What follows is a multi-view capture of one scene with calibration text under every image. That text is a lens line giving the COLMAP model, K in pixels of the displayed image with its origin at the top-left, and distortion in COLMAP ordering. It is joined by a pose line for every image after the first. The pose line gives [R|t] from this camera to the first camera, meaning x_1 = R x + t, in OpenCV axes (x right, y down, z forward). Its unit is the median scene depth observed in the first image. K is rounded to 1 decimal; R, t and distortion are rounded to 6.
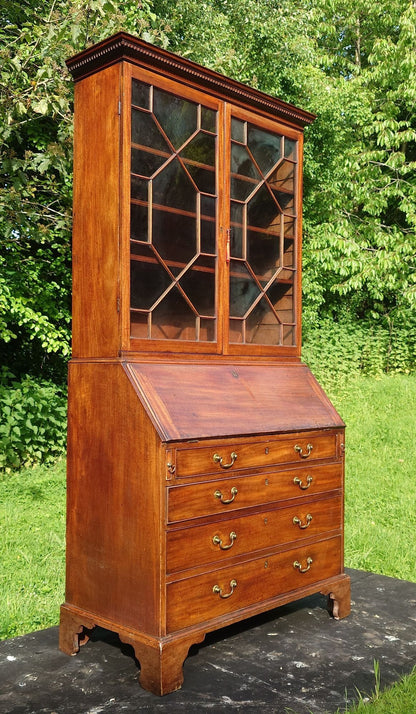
lens RADIAL K [[712.2, 0, 197.8], [0, 712.2, 371.5], [0, 0, 1]] dist [0.009153, 0.000000]
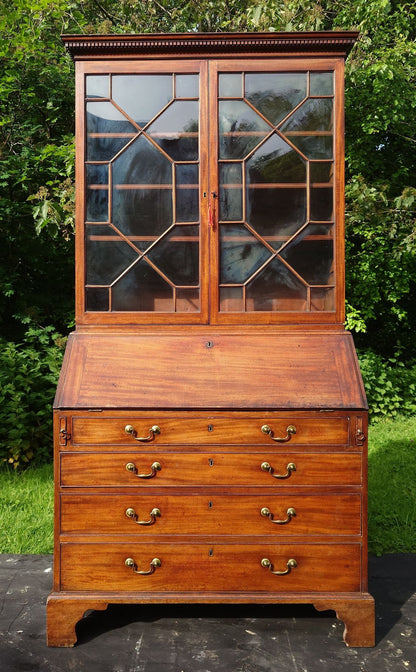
lens RADIAL K [[514.2, 0, 199.2], [0, 514.2, 354.4], [0, 0, 1]] dist [0.008108, -0.012178]
pose [[0.696584, 0.000257, -0.717475, 0.539873], [0.009027, 0.999918, 0.009122, 0.010842], [0.717419, -0.012832, 0.696524, 0.517028]]
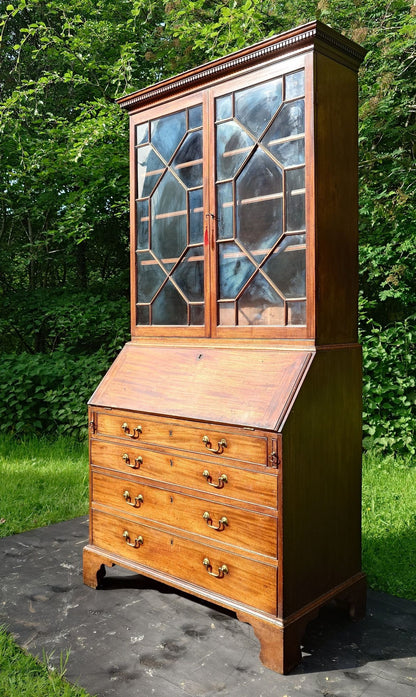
lens RADIAL K [[616.8, 0, 239.1], [0, 616.8, 347.6], [0, 0, 1]] dist [0.011733, 0.010704]
pose [[0.062472, 0.034199, -0.997461, 0.958723], [0.010268, 0.999338, 0.034906, -0.041004], [0.997994, -0.012422, 0.062080, 1.011937]]
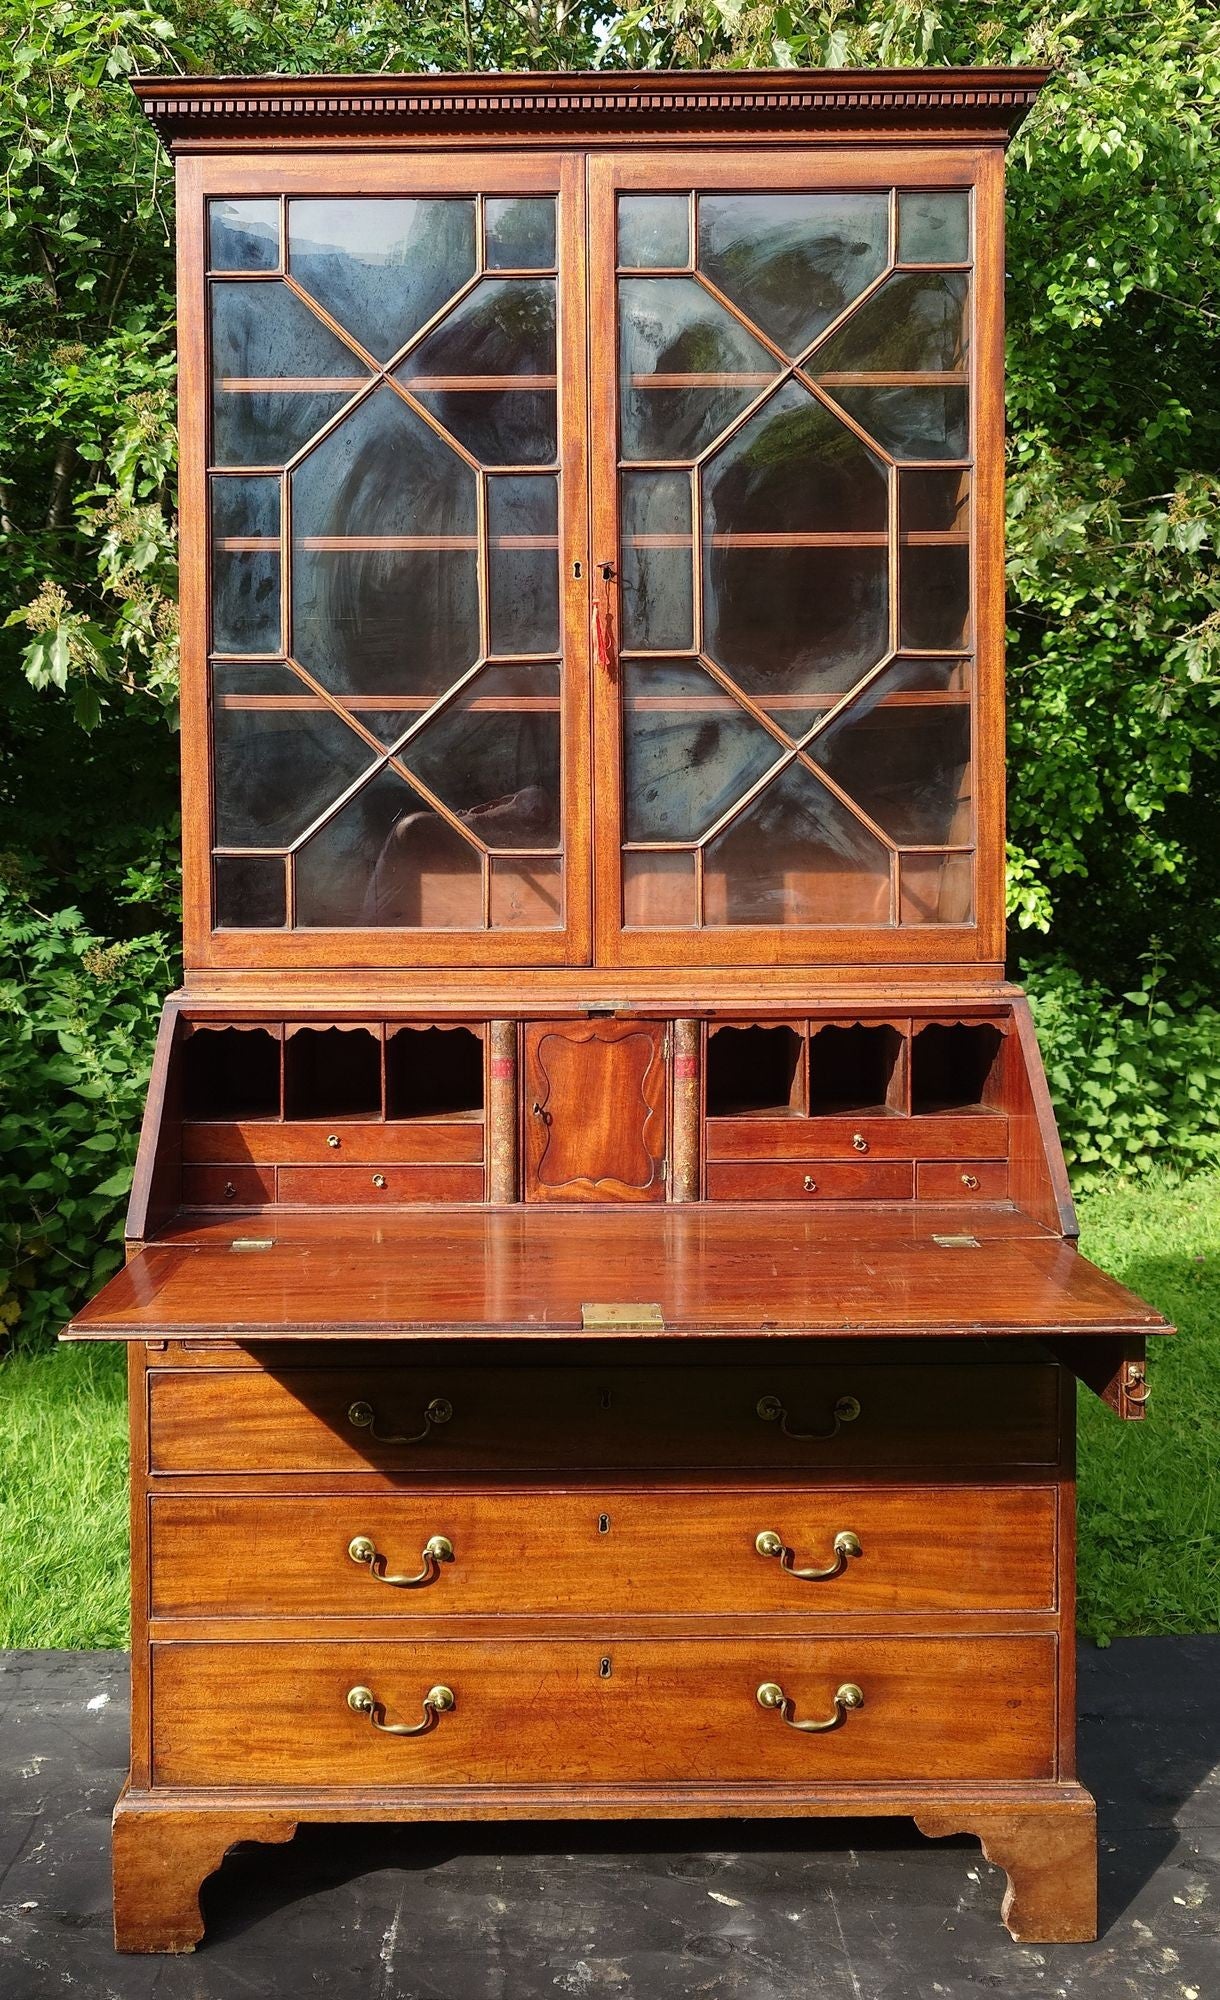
lens RADIAL K [[1634.6, 0, 538.1], [0, 1634.6, 979.0], [0, 0, 1]] dist [0.009544, -0.016893]
pose [[0.704044, 0.010537, -0.710078, 0.548246], [0.014296, 0.999477, 0.029006, -0.040523], [0.710013, -0.030573, 0.703525, 0.483504]]
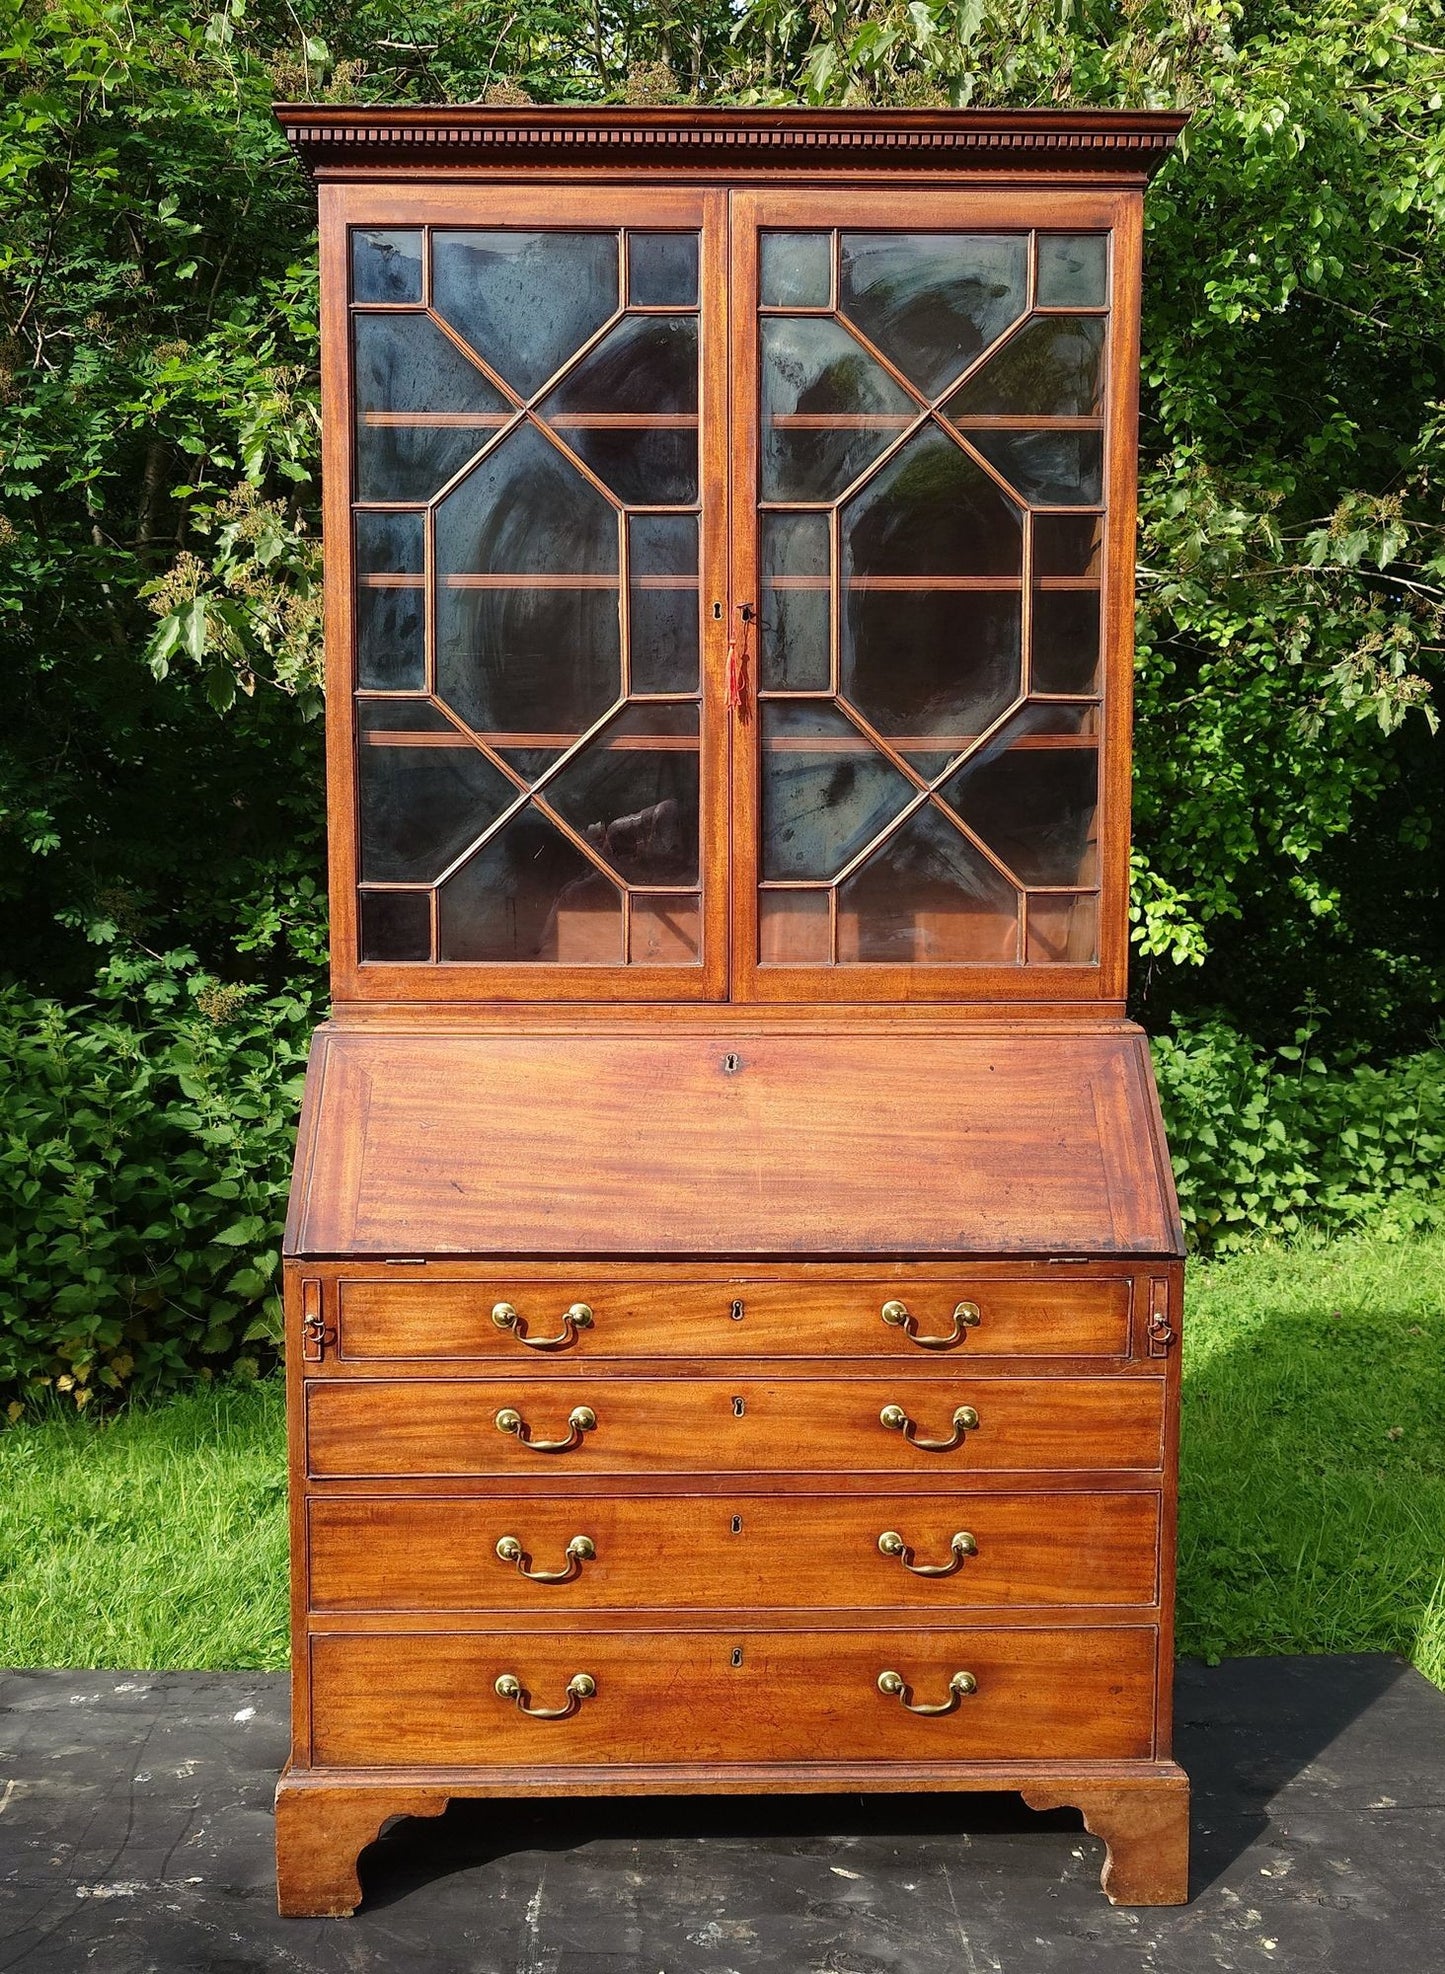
lens RADIAL K [[1784.0, 0, 699.9], [0, 1784.0, 1149.7], [0, 0, 1]] dist [0.004704, -0.003256]
pose [[0.719896, 0.059643, -0.691515, 0.610873], [0.006789, 0.995648, 0.092942, -0.033002], [0.694049, -0.071603, 0.716358, 0.410152]]
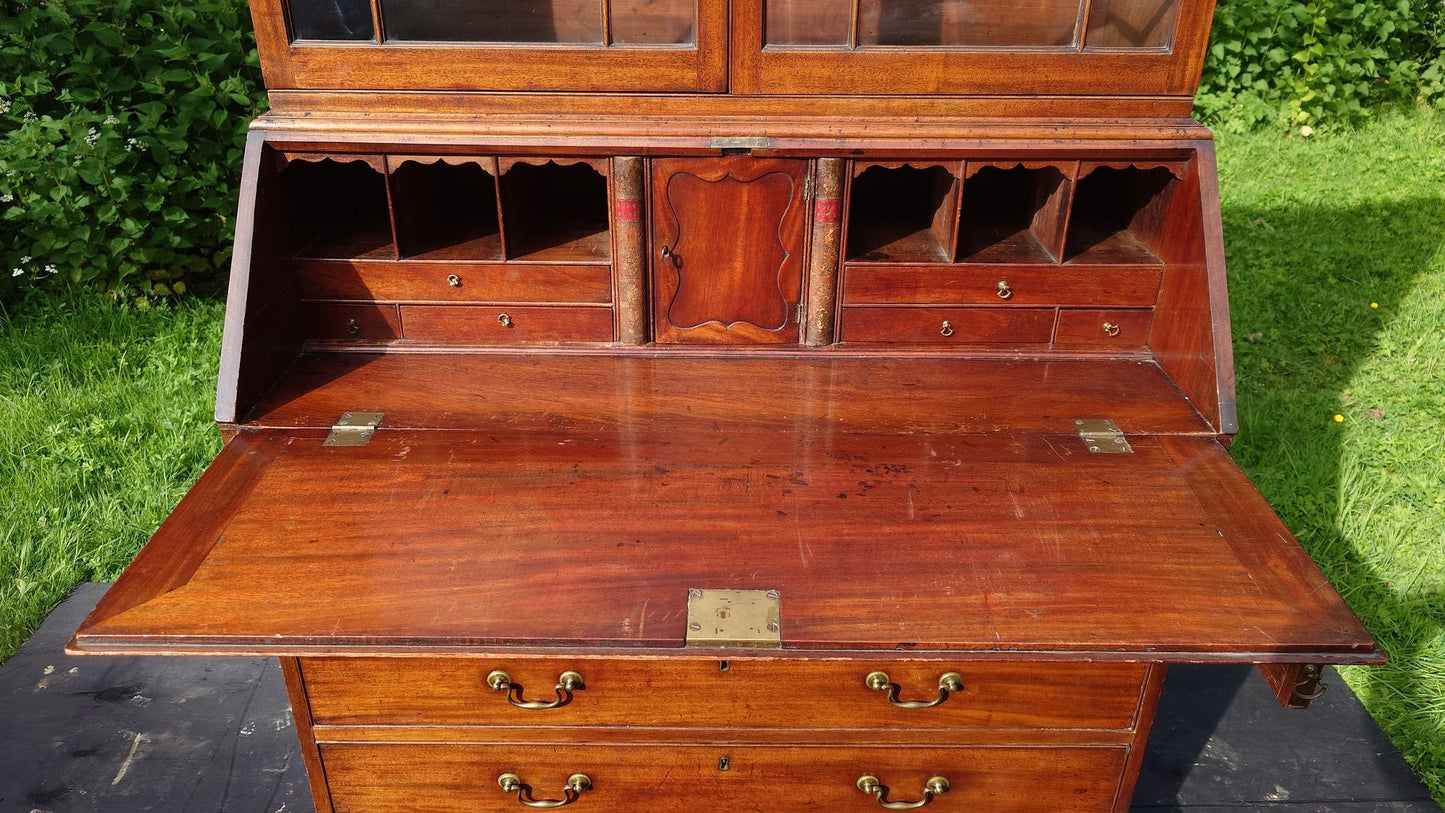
lens RADIAL K [[1012.5, 0, 724.3], [0, 1012.5, 415.0], [0, 0, 1]] dist [0.002484, -0.008189]
pose [[0.698977, 0.333344, -0.632703, 0.336388], [0.001117, 0.884211, 0.467087, -0.100135], [0.715143, -0.327190, 0.617670, 0.730527]]
